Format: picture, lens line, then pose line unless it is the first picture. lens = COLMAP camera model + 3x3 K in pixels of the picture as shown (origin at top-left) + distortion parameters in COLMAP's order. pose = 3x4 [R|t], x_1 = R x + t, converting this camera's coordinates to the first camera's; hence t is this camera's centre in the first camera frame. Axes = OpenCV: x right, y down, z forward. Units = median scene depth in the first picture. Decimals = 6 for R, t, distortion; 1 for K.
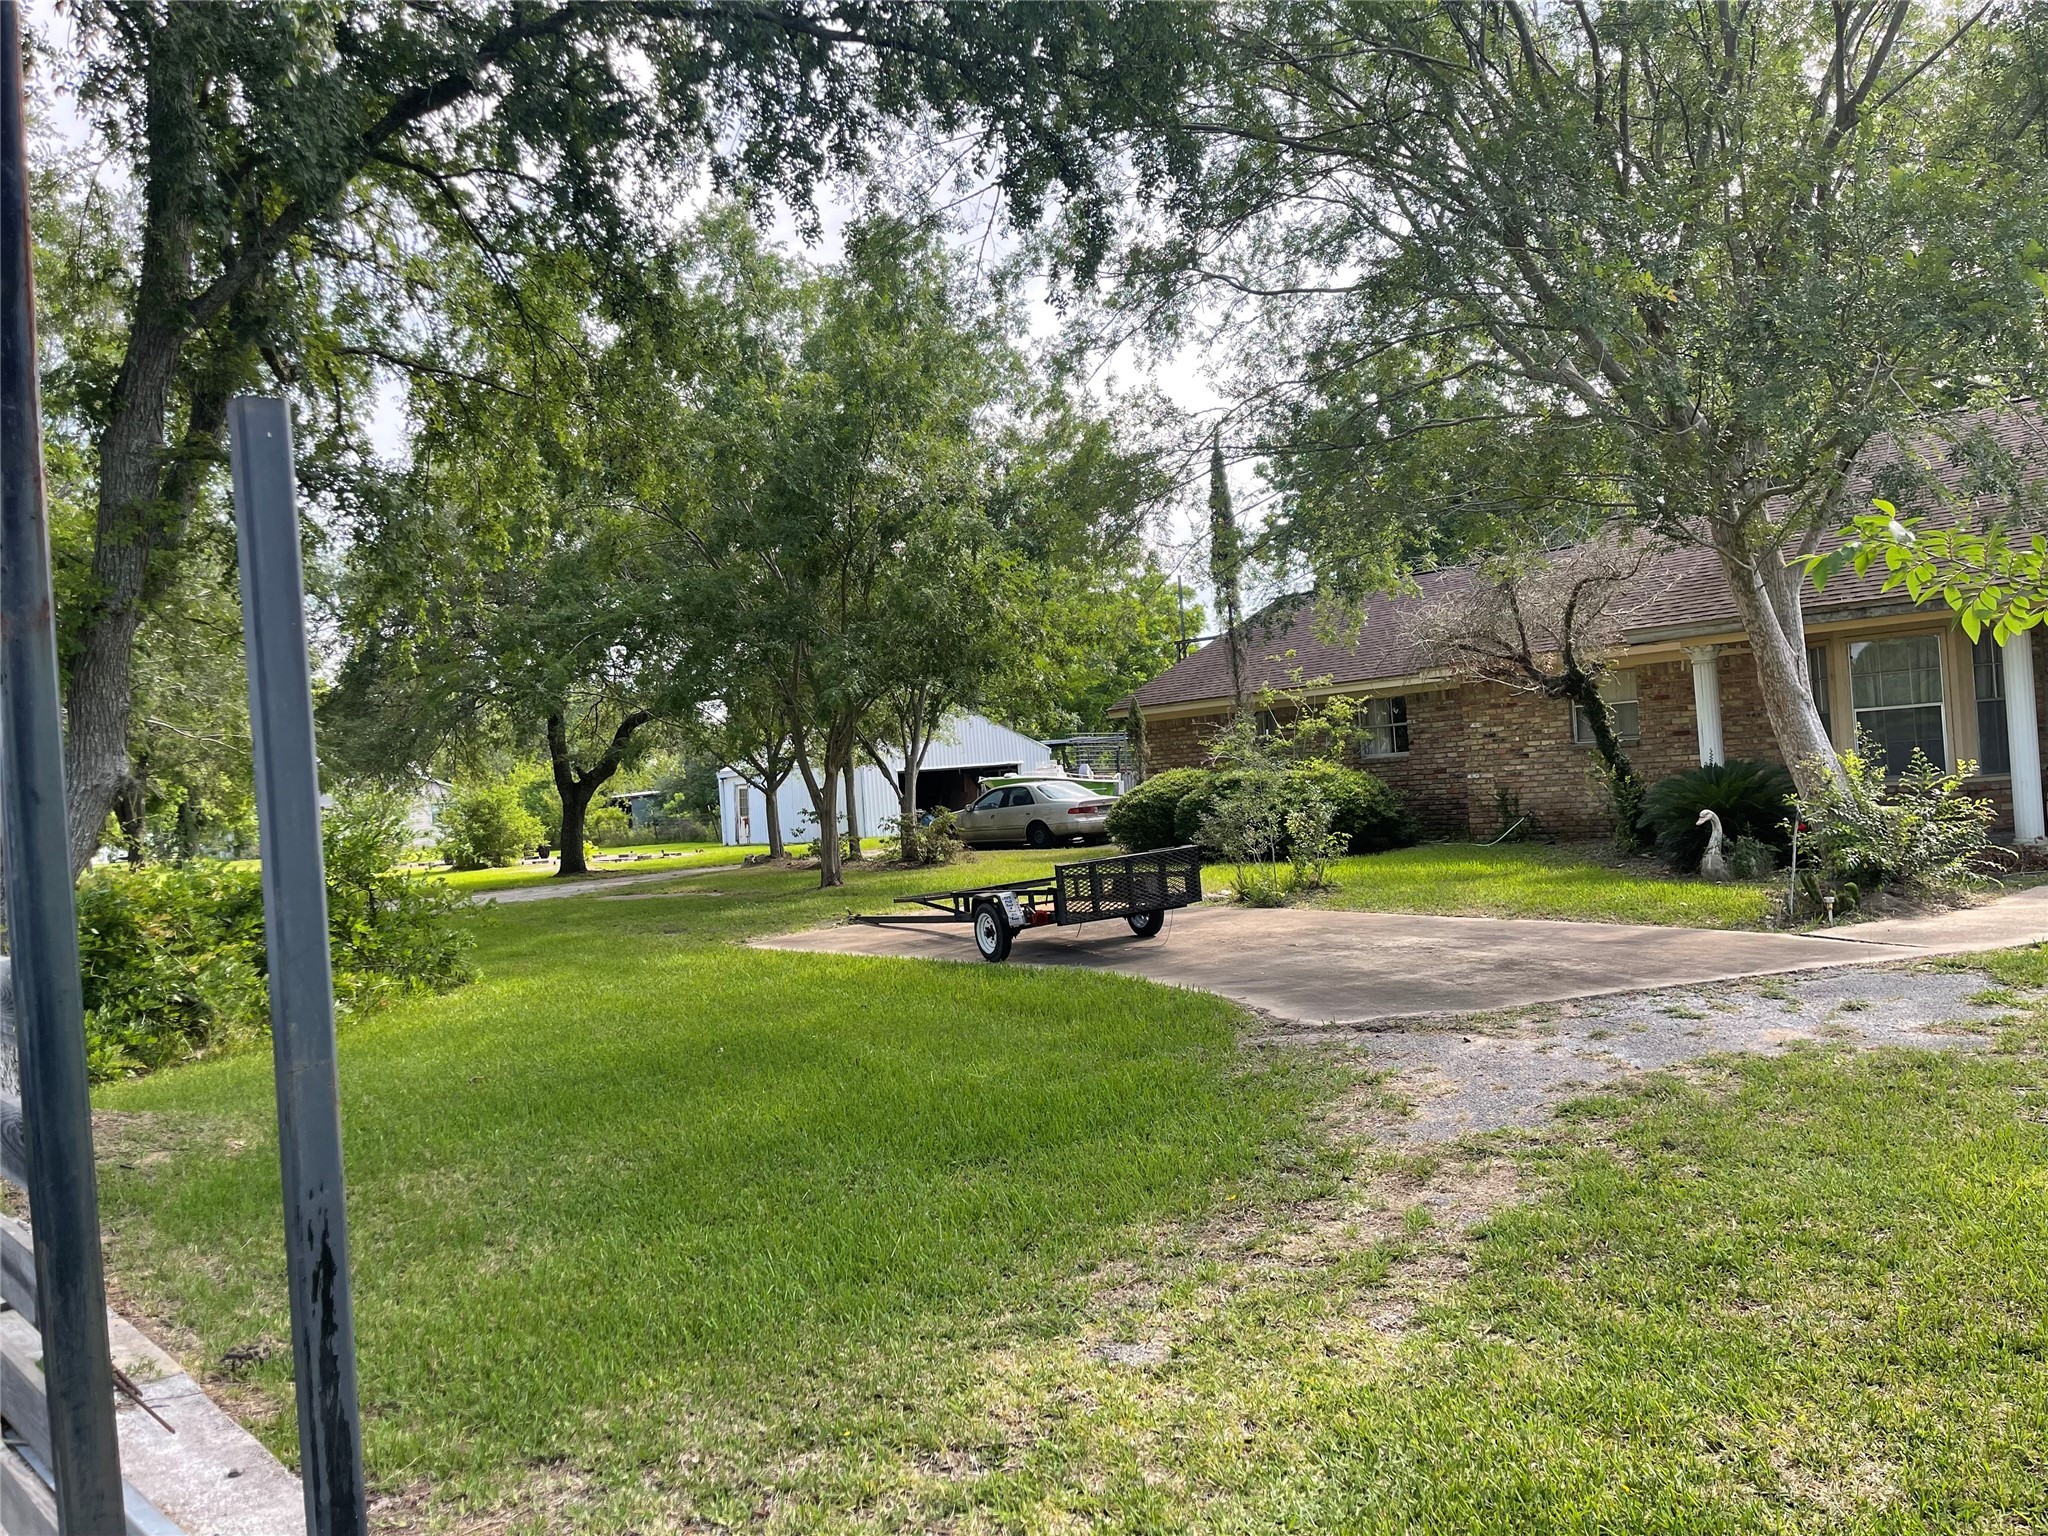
lens RADIAL K [[1547.5, 0, 1026.2], [0, 1547.5, 775.5], [0, 0, 1]] dist [0.036195, -0.051445]
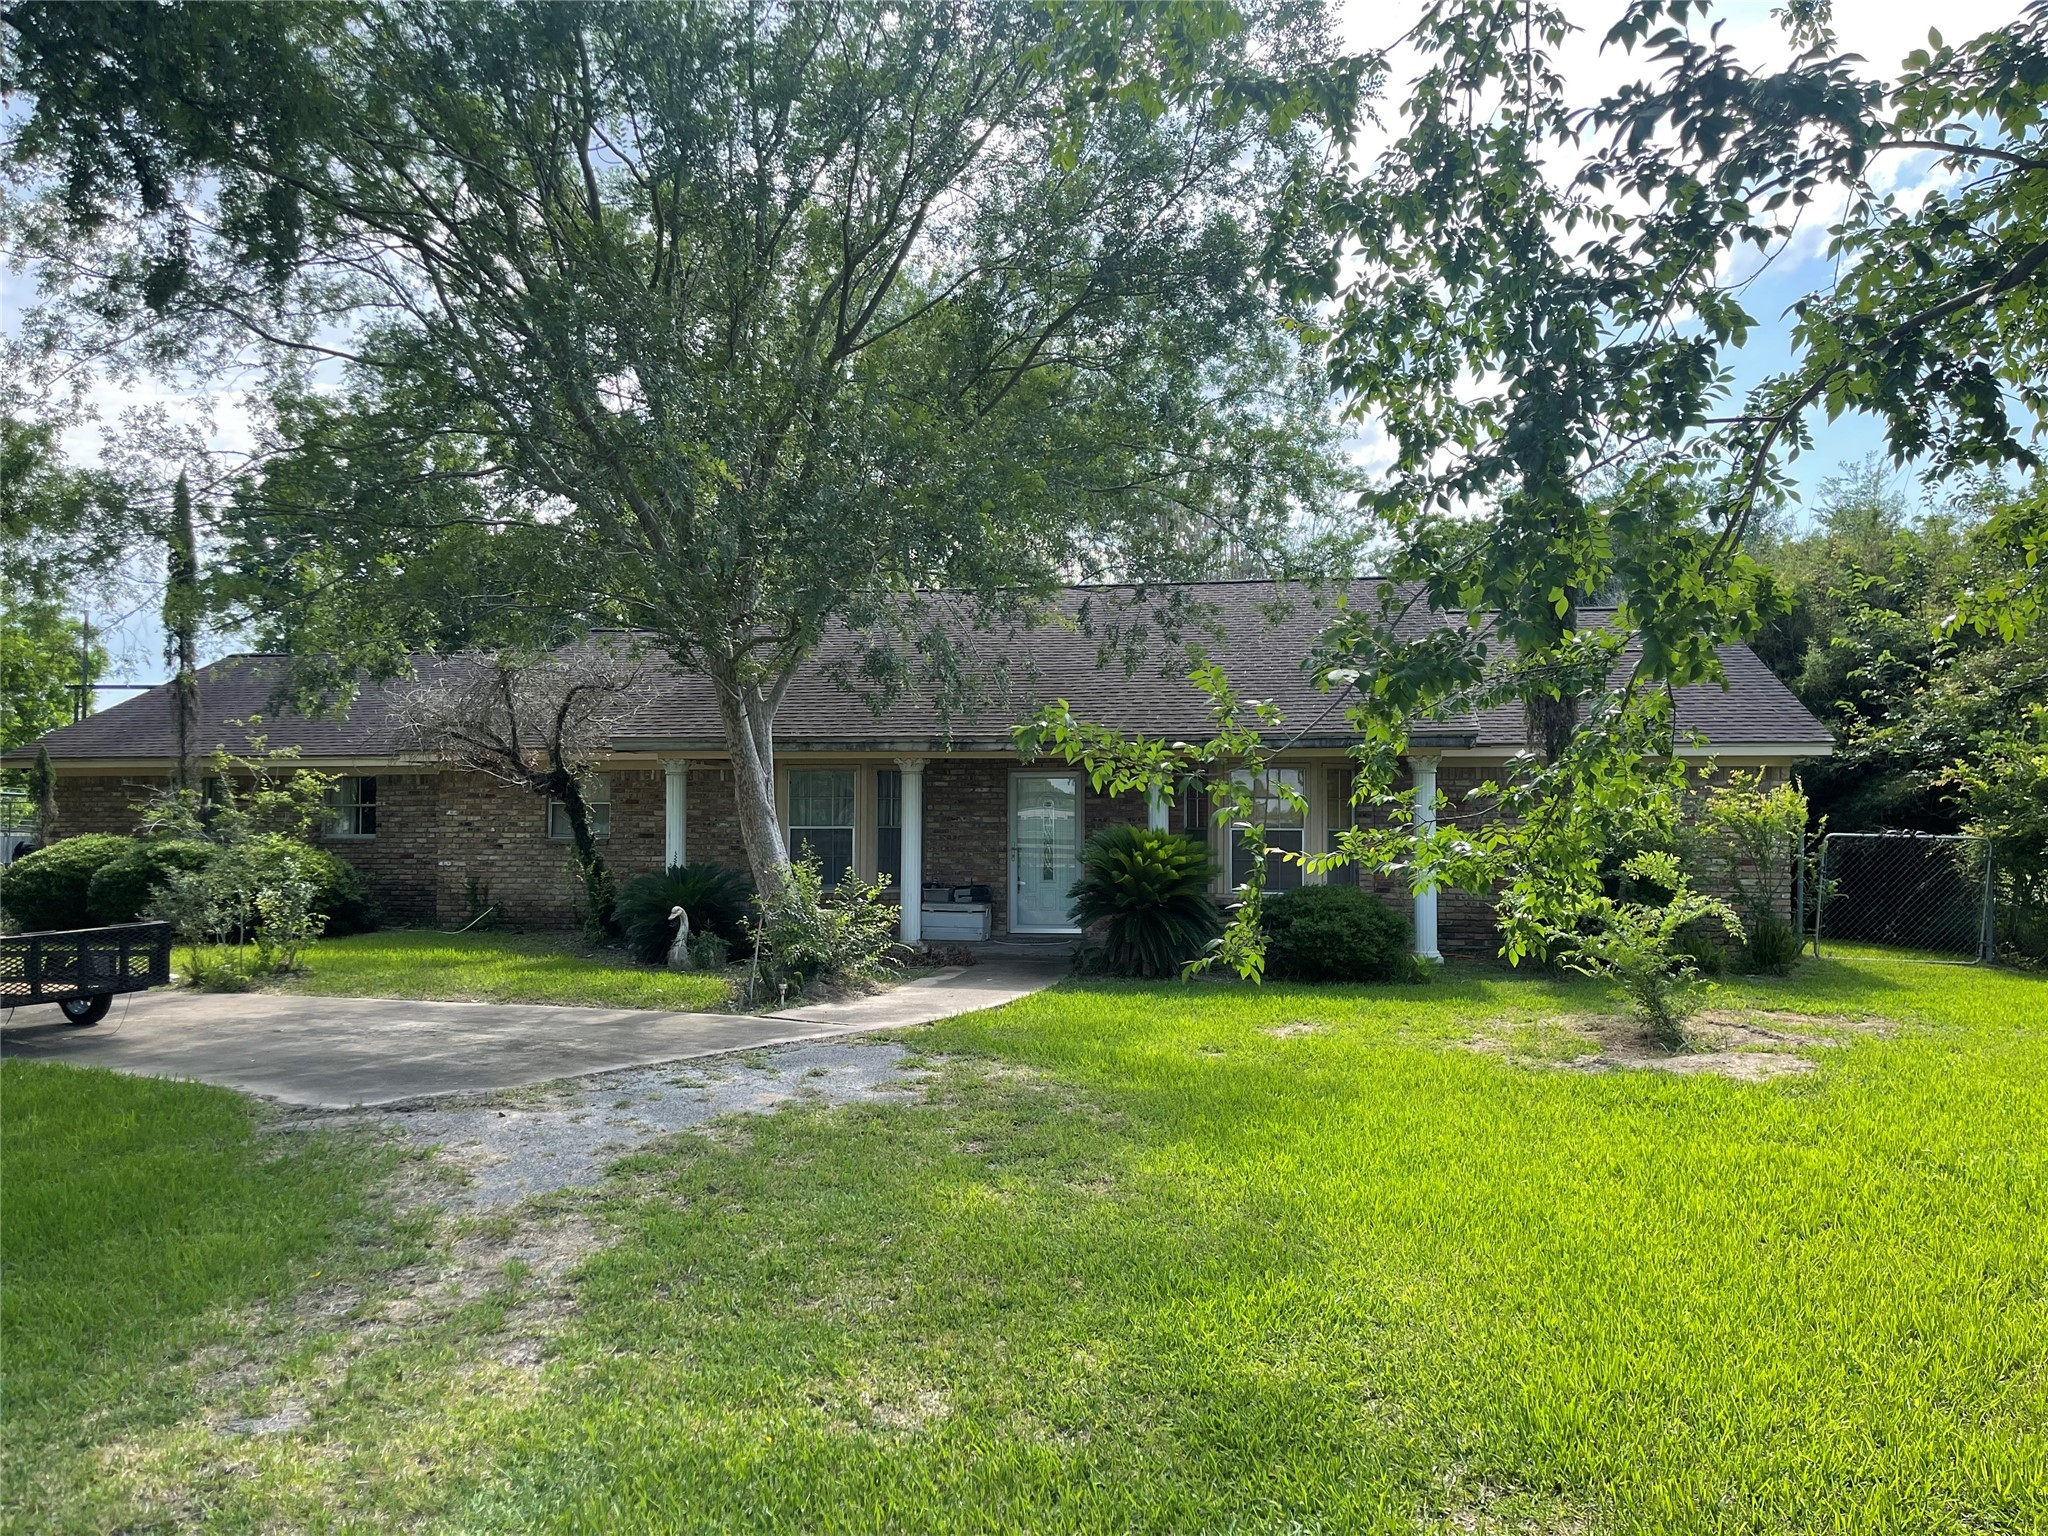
lens RADIAL K [[1551.8, 0, 1026.6], [0, 1551.8, 776.8], [0, 0, 1]] dist [0.088348, -0.123381]
pose [[0.777095, 0.097240, 0.621826, -0.107741], [-0.060605, 0.994963, -0.079853, 0.005569], [-0.626459, 0.024367, 0.779074, -0.047035]]
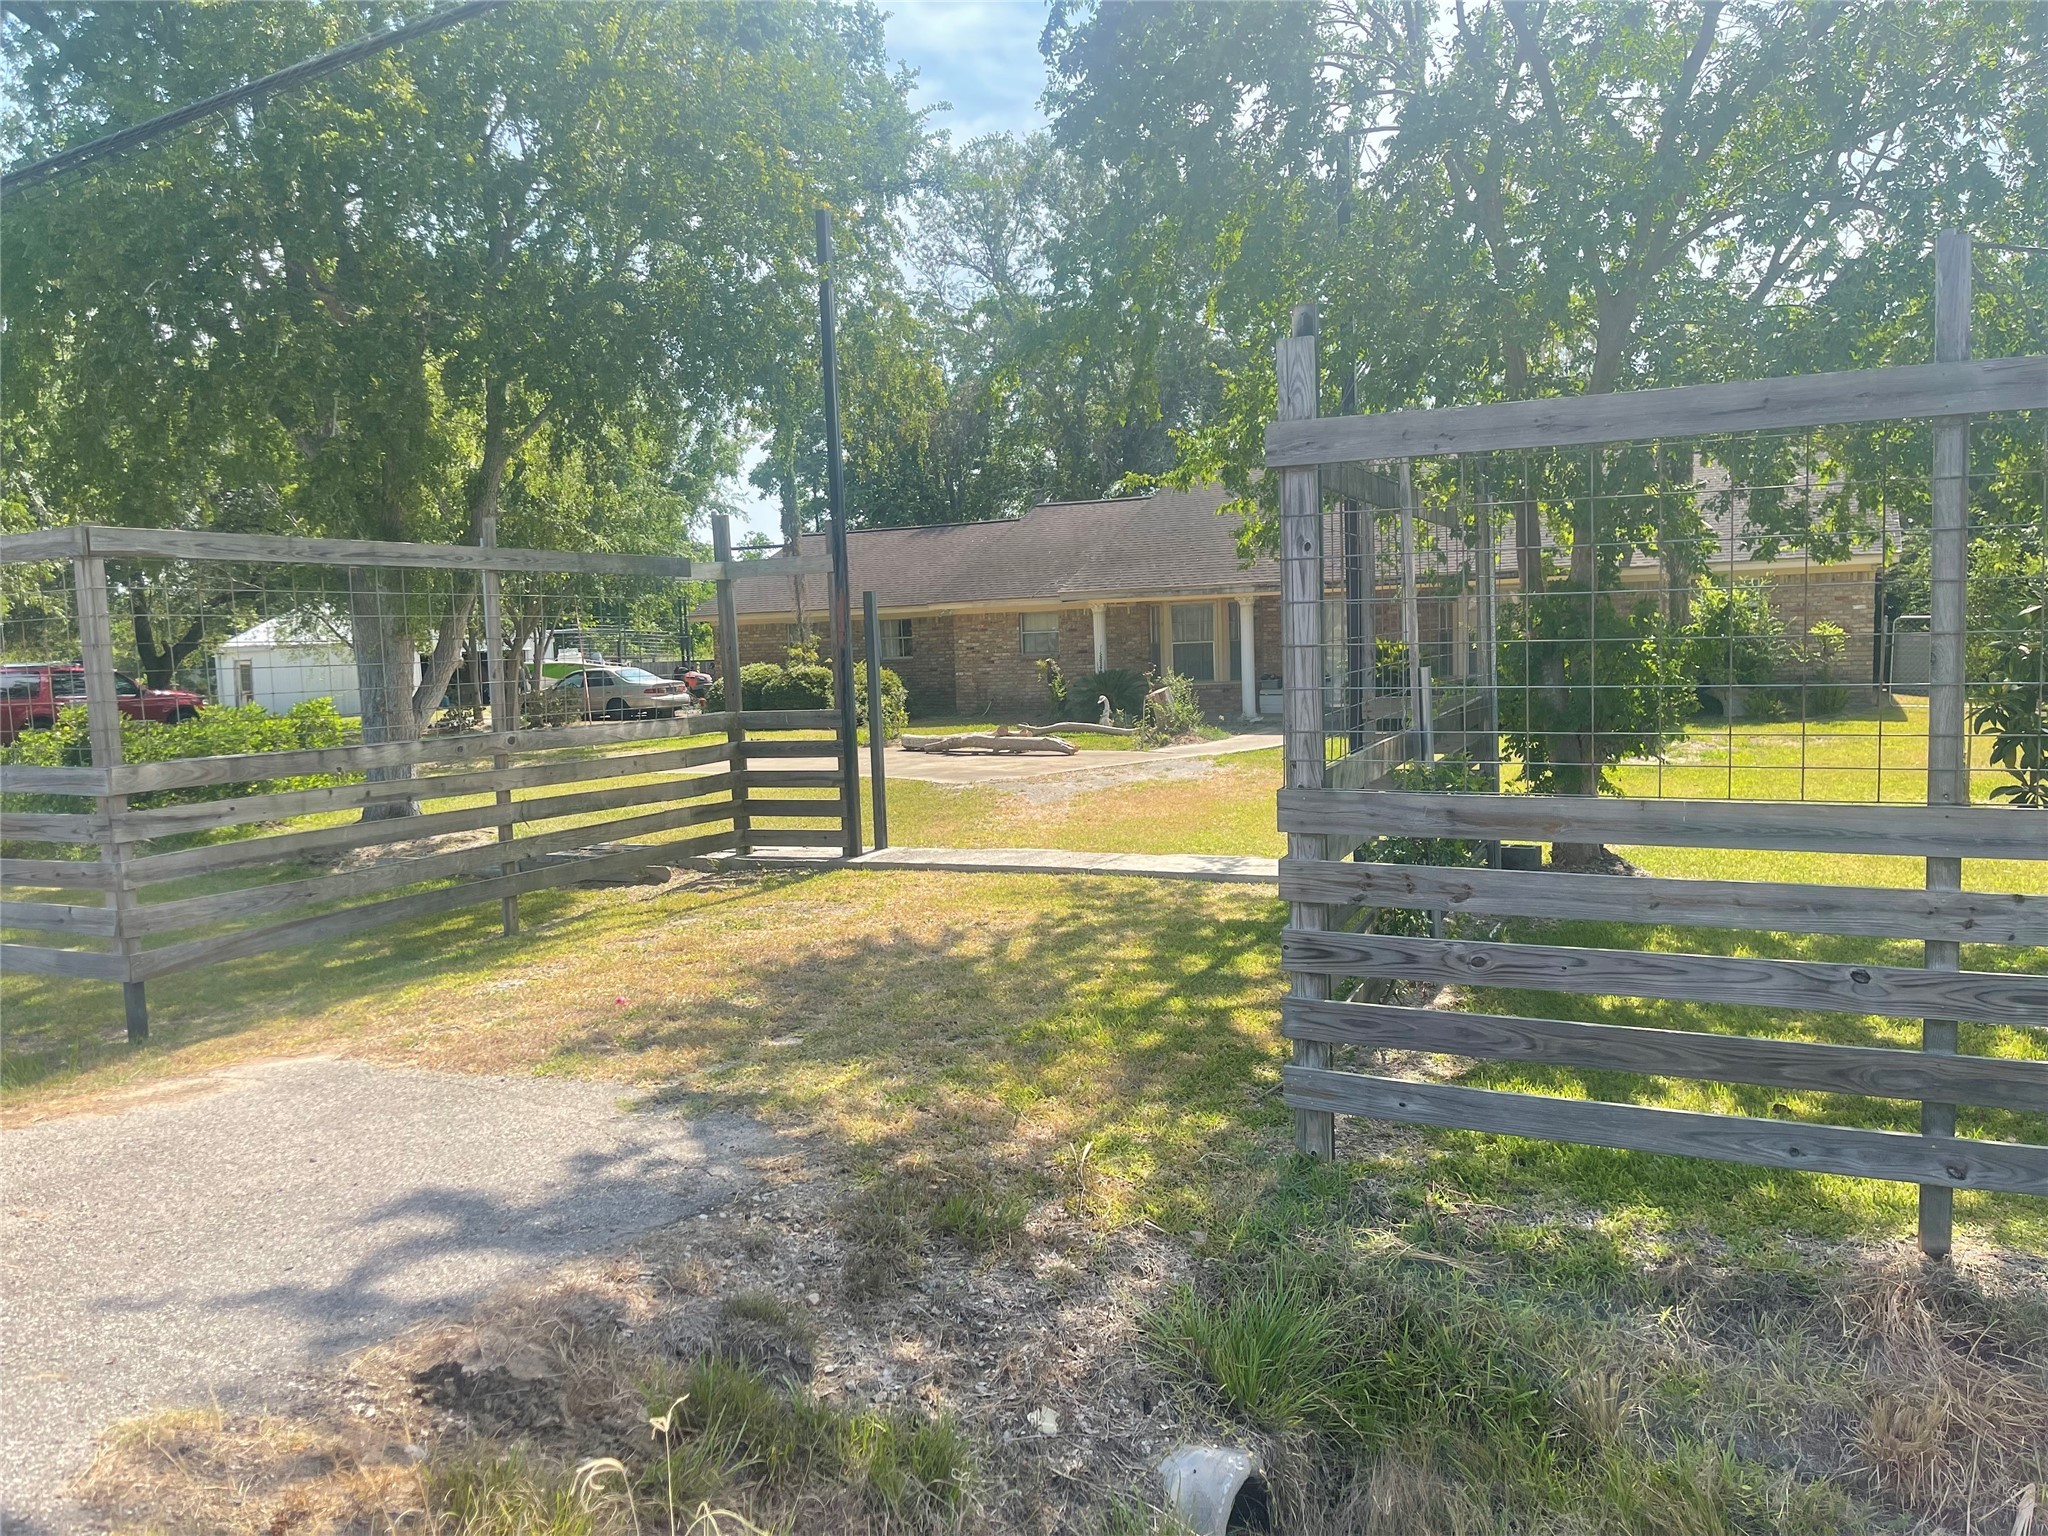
lens RADIAL K [[1551.8, 0, 1026.6], [0, 1551.8, 776.8], [0, 0, 1]] dist [0.088348, -0.123381]
pose [[0.917128, -0.000654, 0.398592, -0.538362], [-0.026944, 0.997610, 0.063633, 0.005131], [-0.397680, -0.069099, 0.914918, -0.920506]]
